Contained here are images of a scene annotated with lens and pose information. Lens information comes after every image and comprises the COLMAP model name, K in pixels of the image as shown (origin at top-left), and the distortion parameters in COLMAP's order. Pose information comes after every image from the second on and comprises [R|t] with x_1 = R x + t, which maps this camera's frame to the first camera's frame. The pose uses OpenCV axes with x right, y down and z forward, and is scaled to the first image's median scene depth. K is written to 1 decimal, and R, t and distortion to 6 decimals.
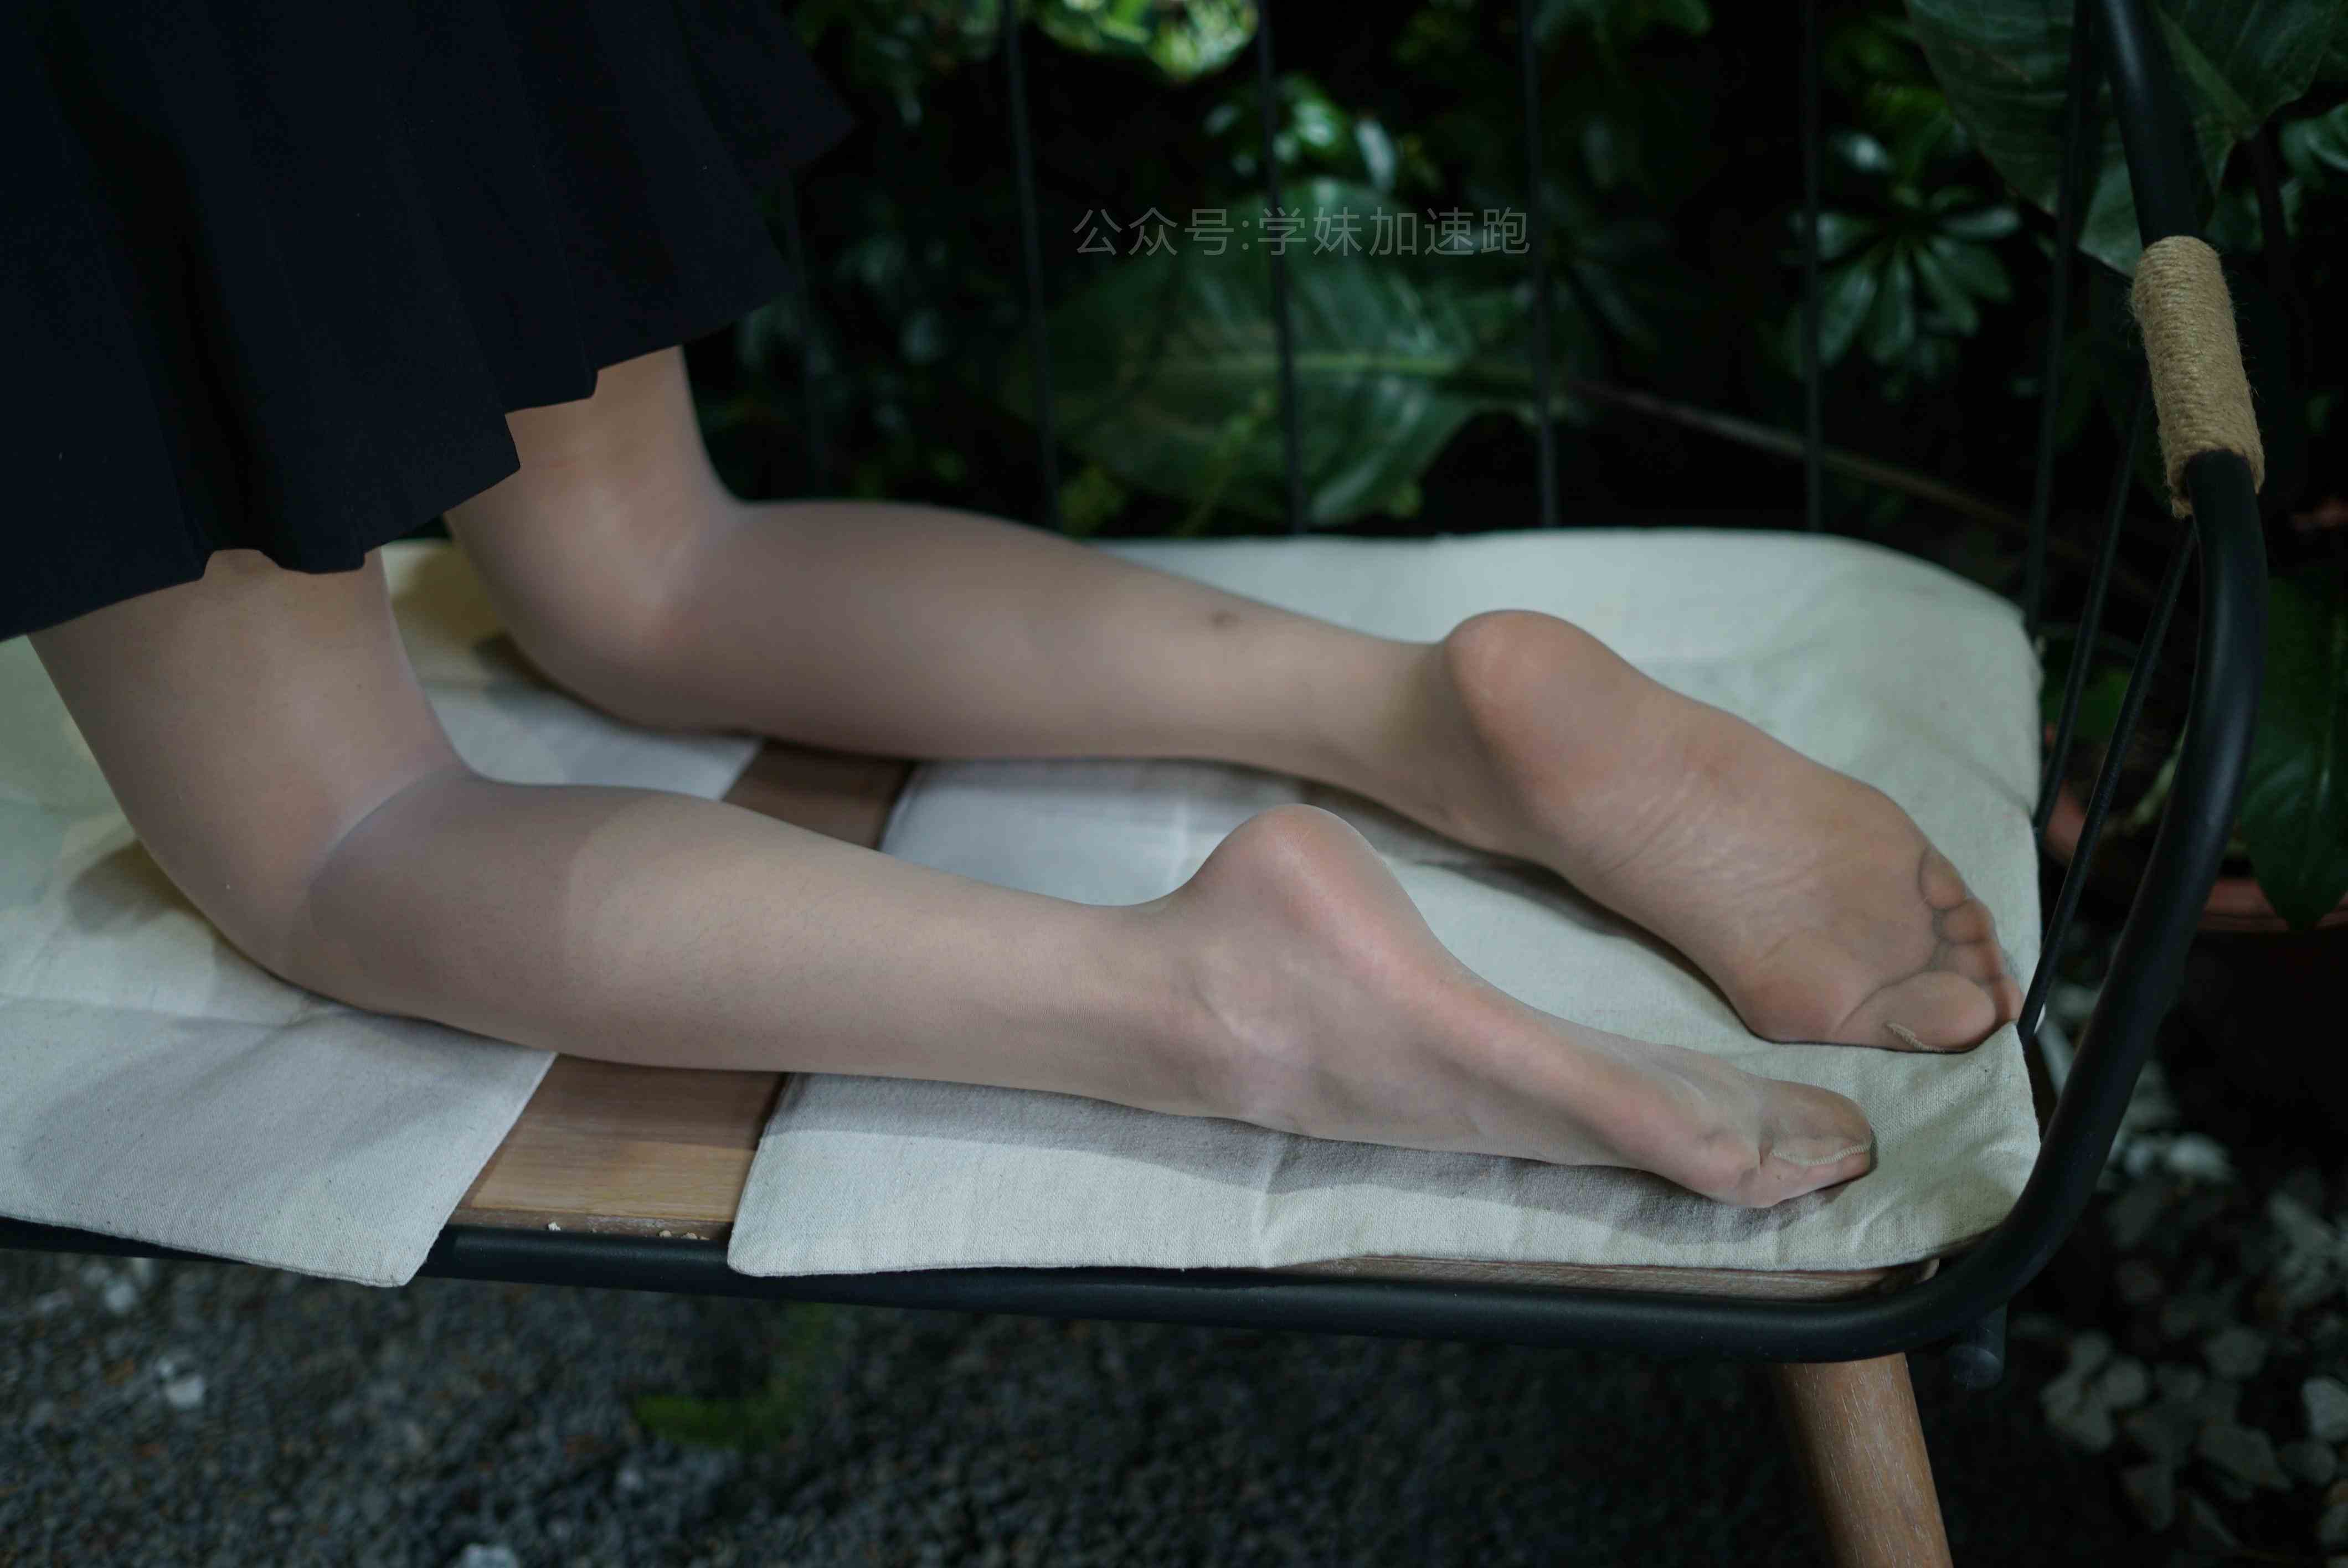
lens RADIAL K [[3477.3, 0, 1174.1], [0, 3477.3, 788.2], [0, 0, 1]] dist [-0.043655, 0.000000]
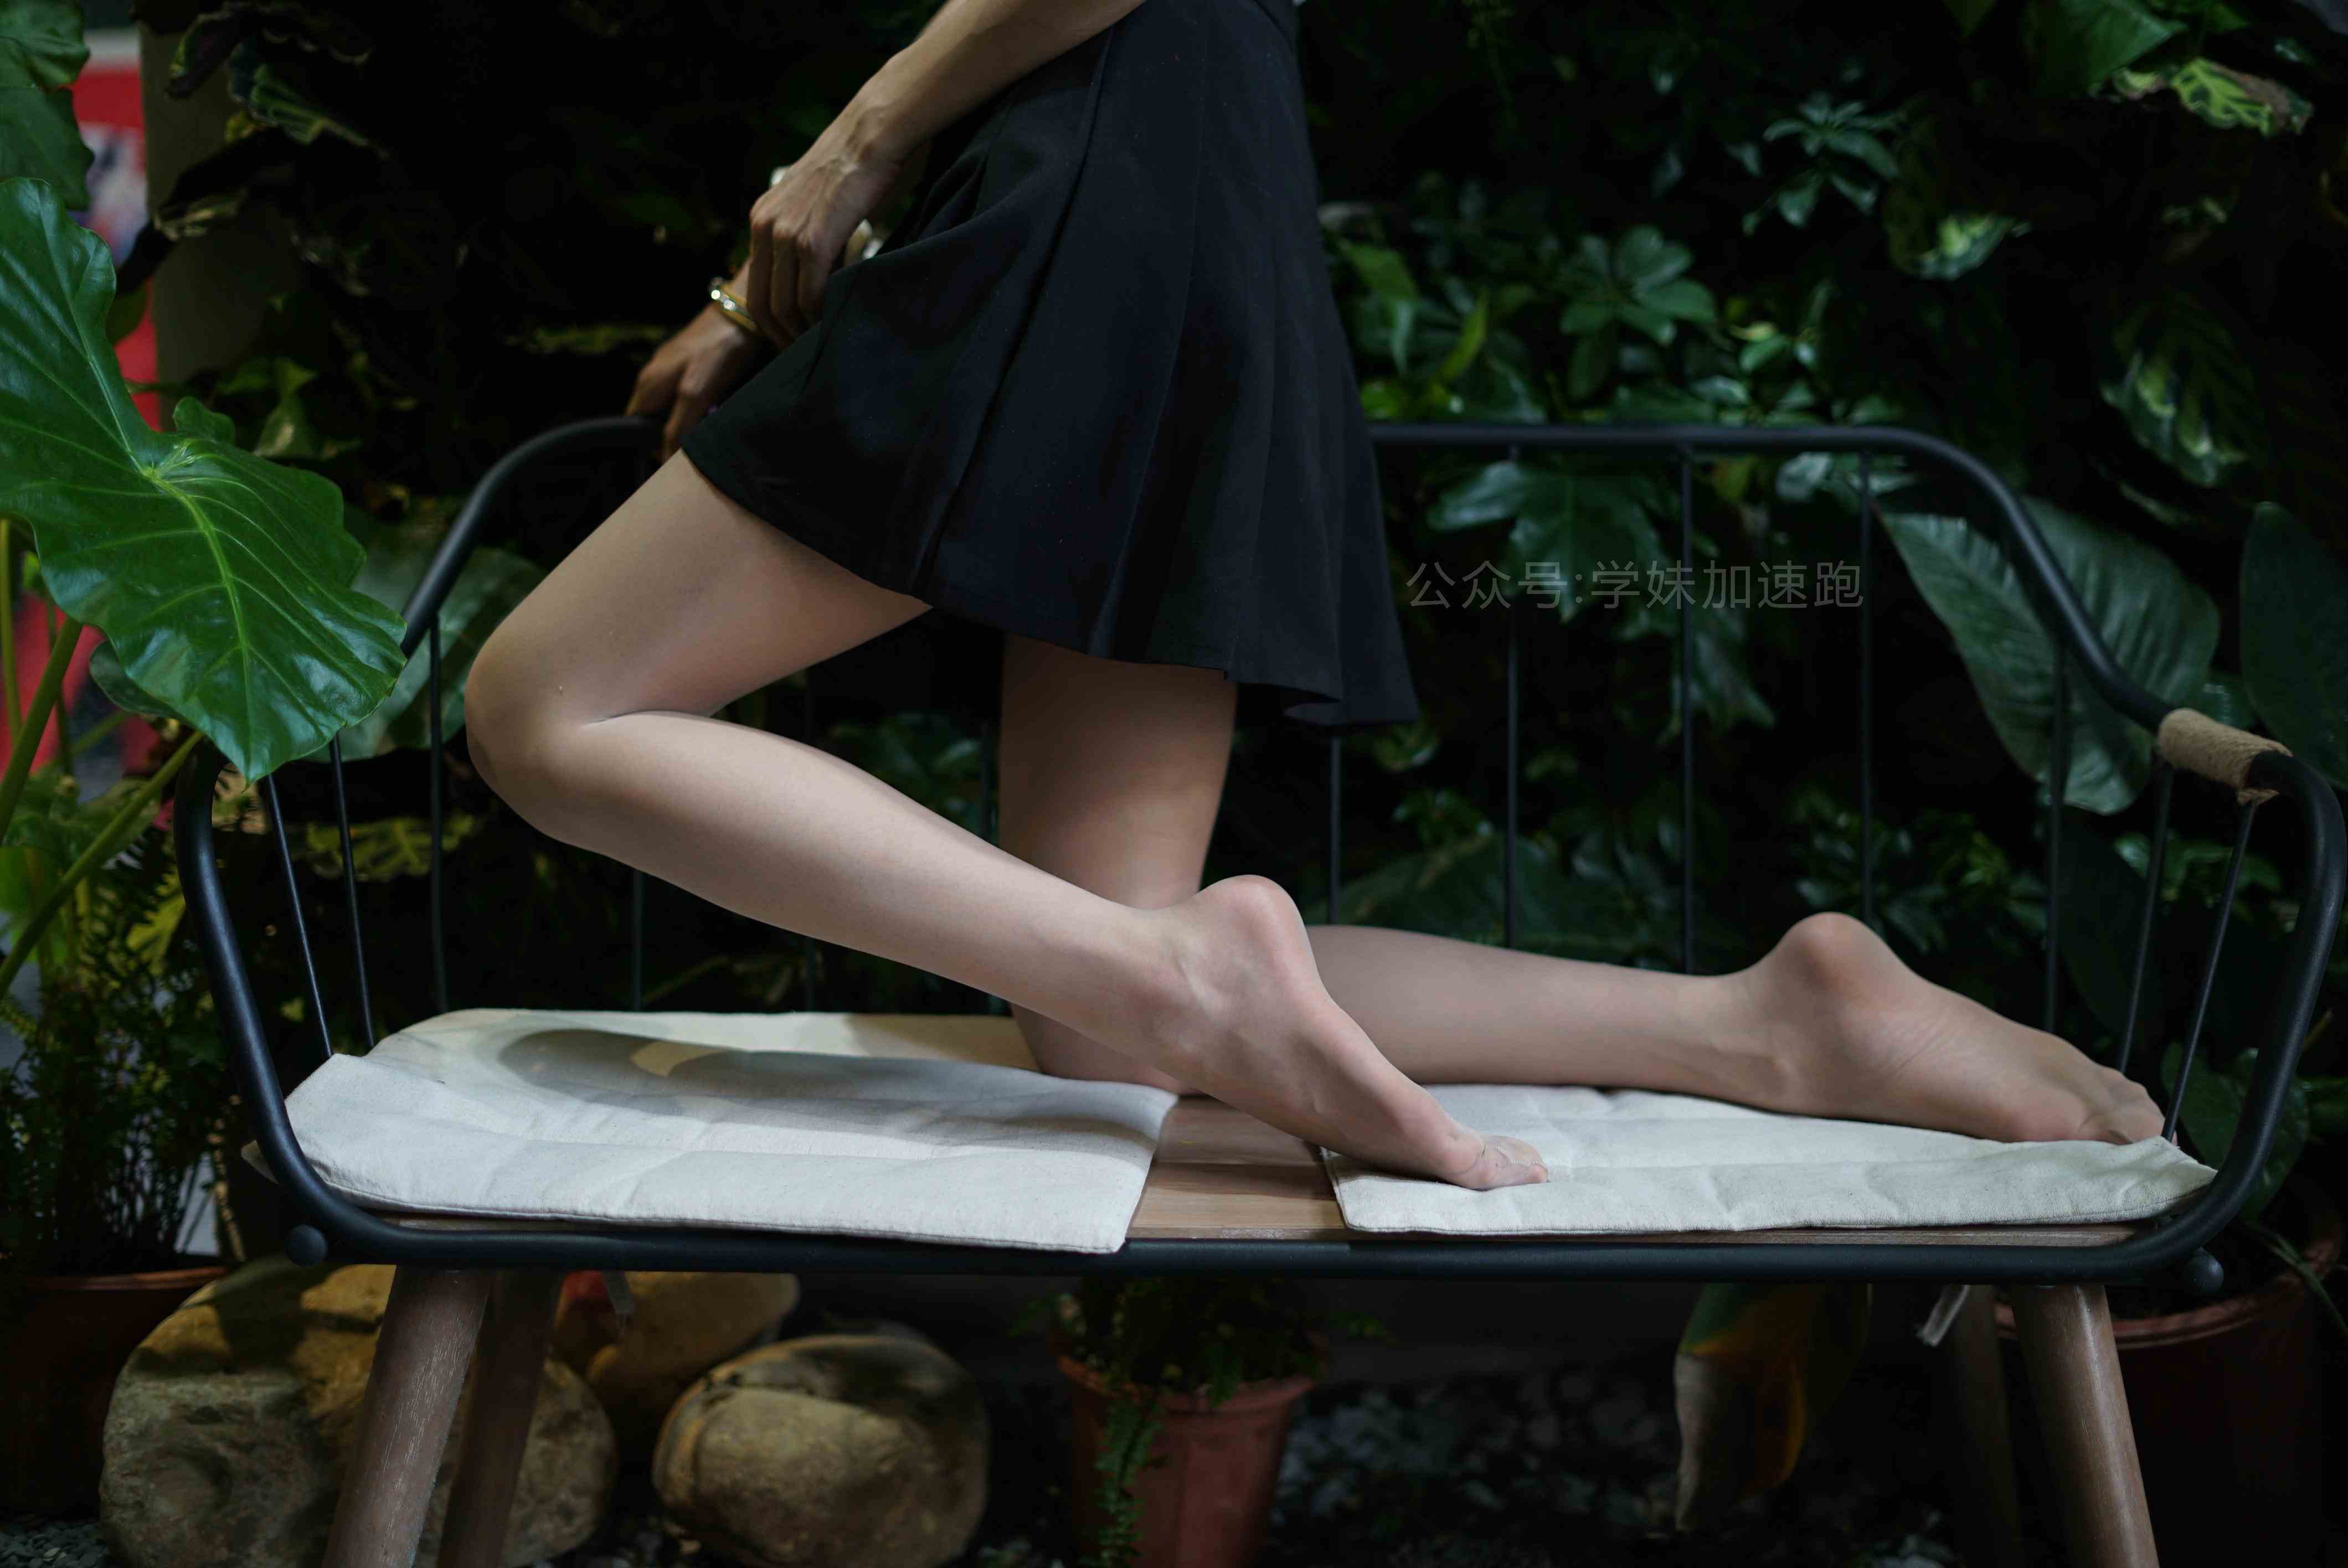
lens RADIAL K [[3477.3, 0, 1155.7], [0, 3477.3, 776.9], [0, 0, 1]] dist [-0.043655, 0.000000]
pose [[0.964842, 0.126000, 0.230660, -0.443742], [0.004814, 0.868980, -0.494825, 0.537977], [-0.262787, 0.478538, 0.837821, -0.205556]]
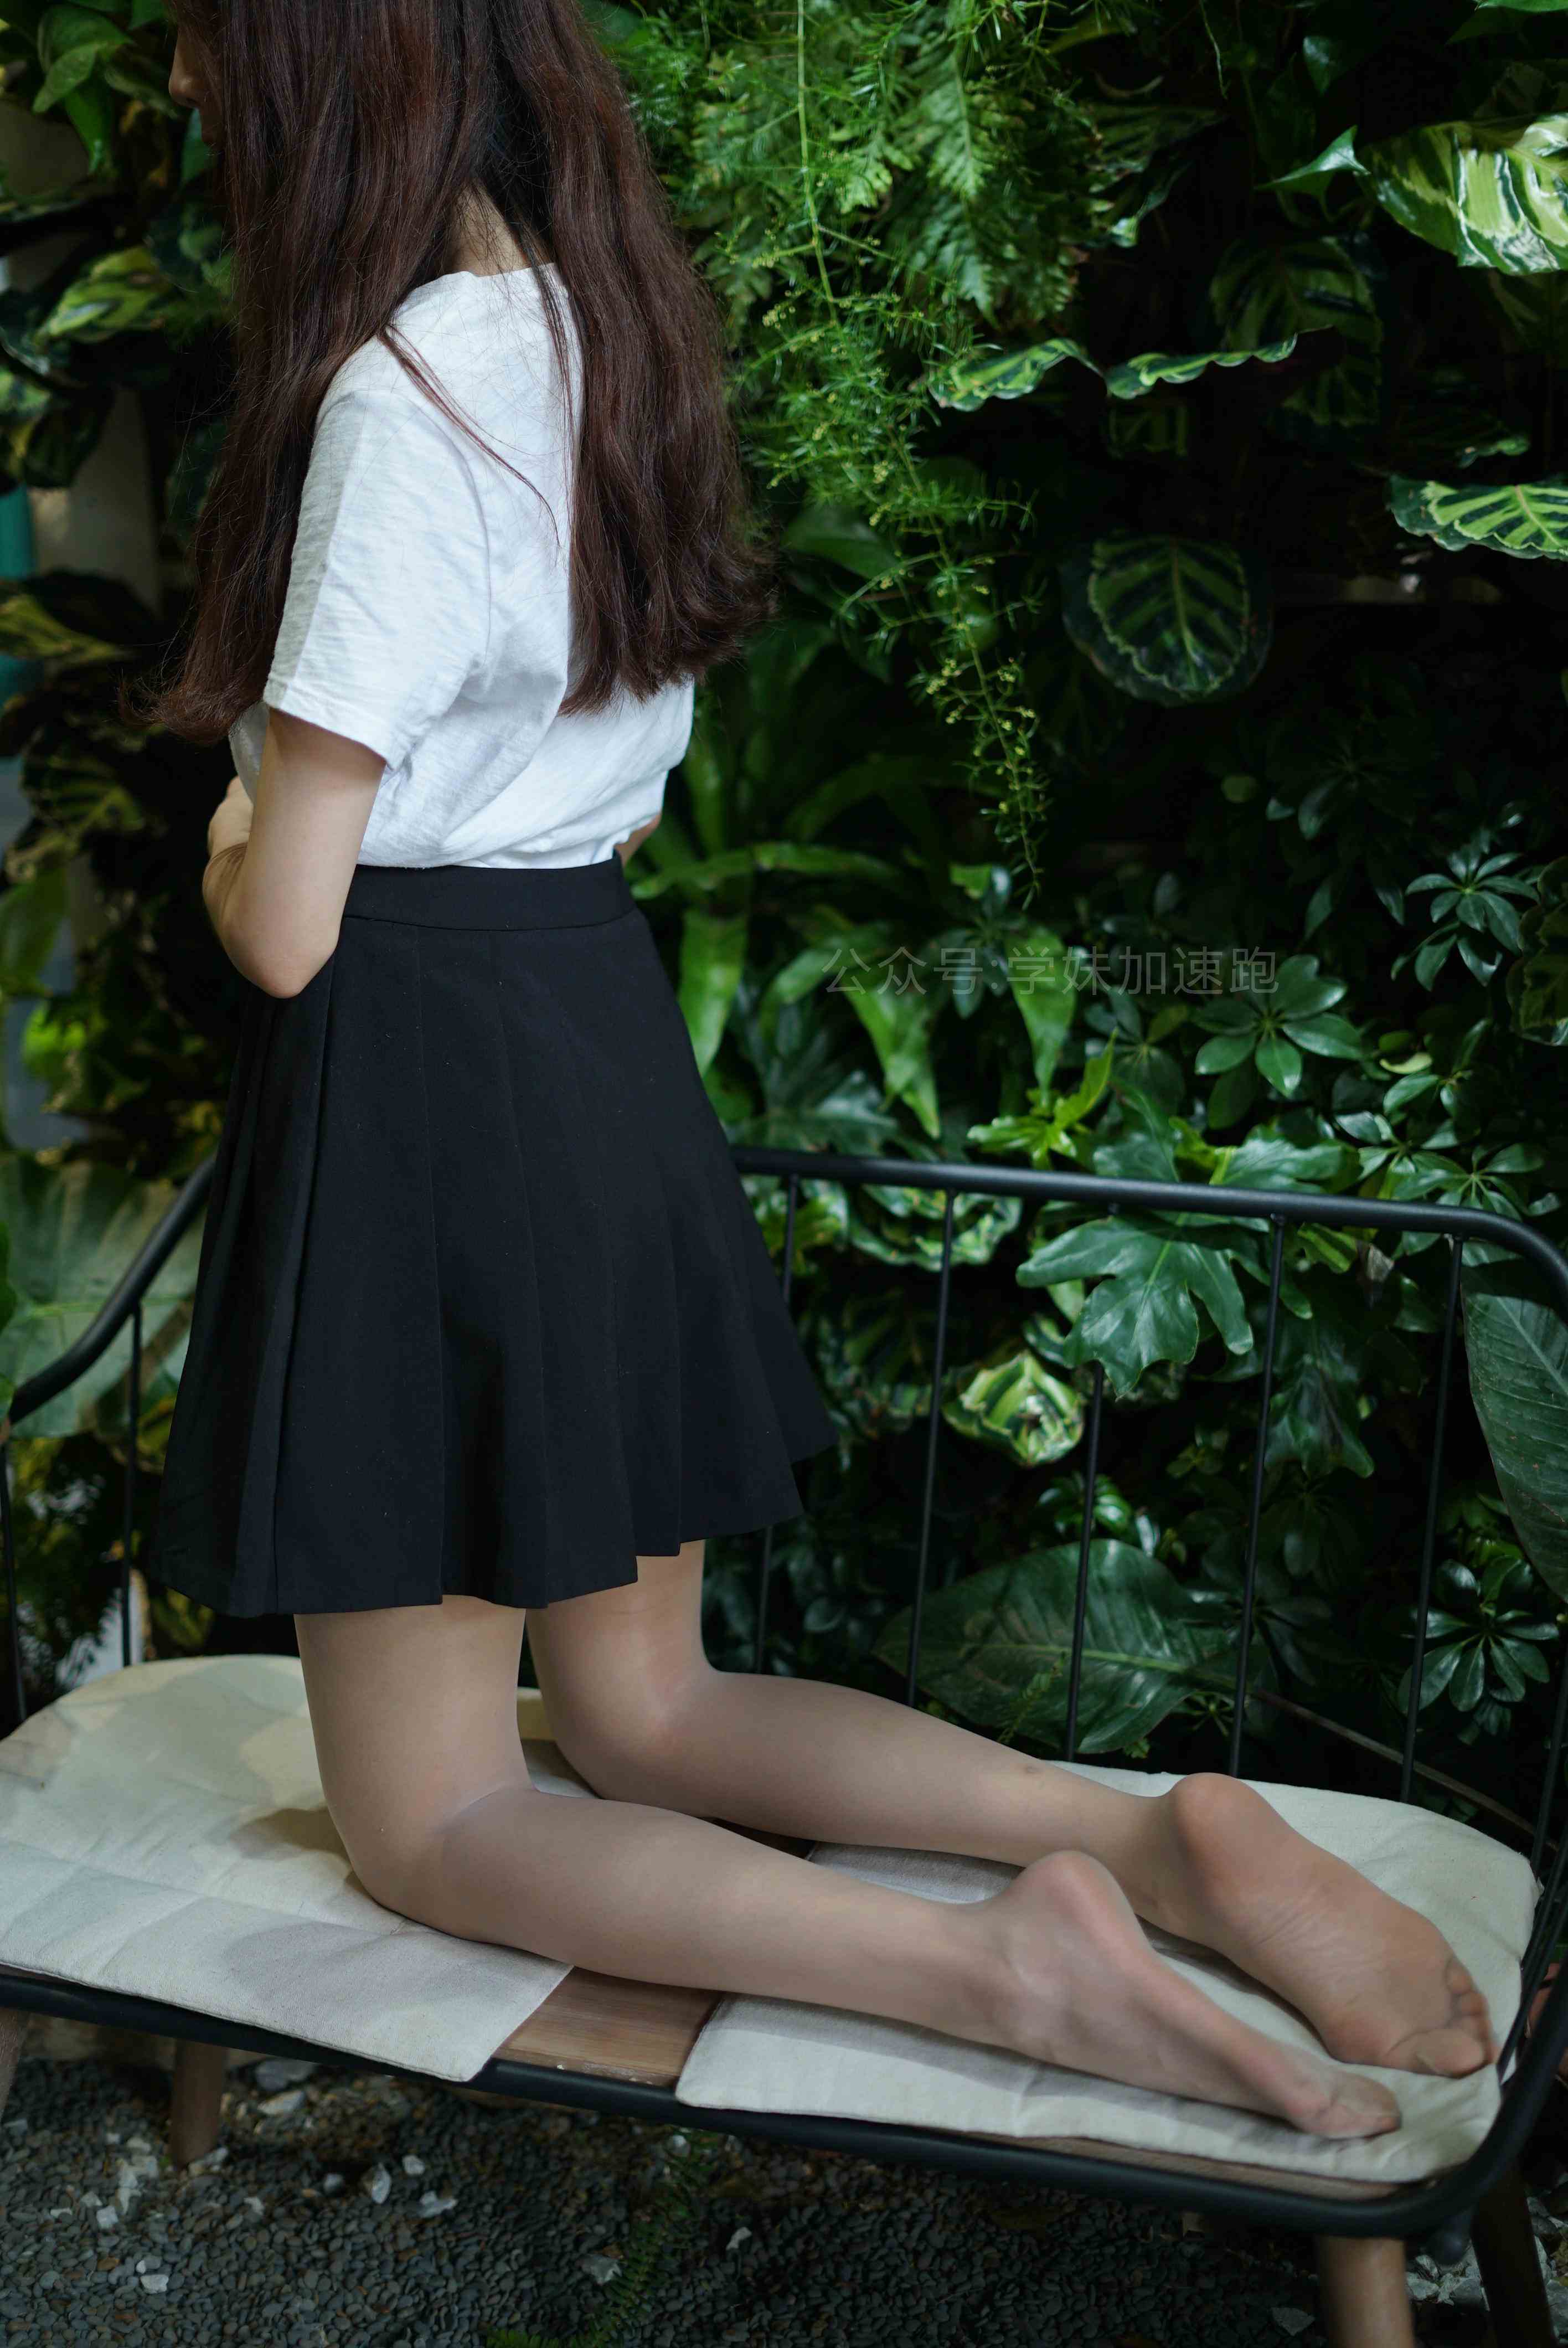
lens RADIAL K [[3477.3, 0, 804.8], [0, 3477.3, 1183.9], [0, 0, 1]] dist [-0.043655, 0.000000]
pose [[0.986764, 0.159359, -0.030027, -0.071496], [-0.160269, 0.930159, -0.330329, 0.210703], [-0.024711, 0.330769, 0.943388, -0.506055]]
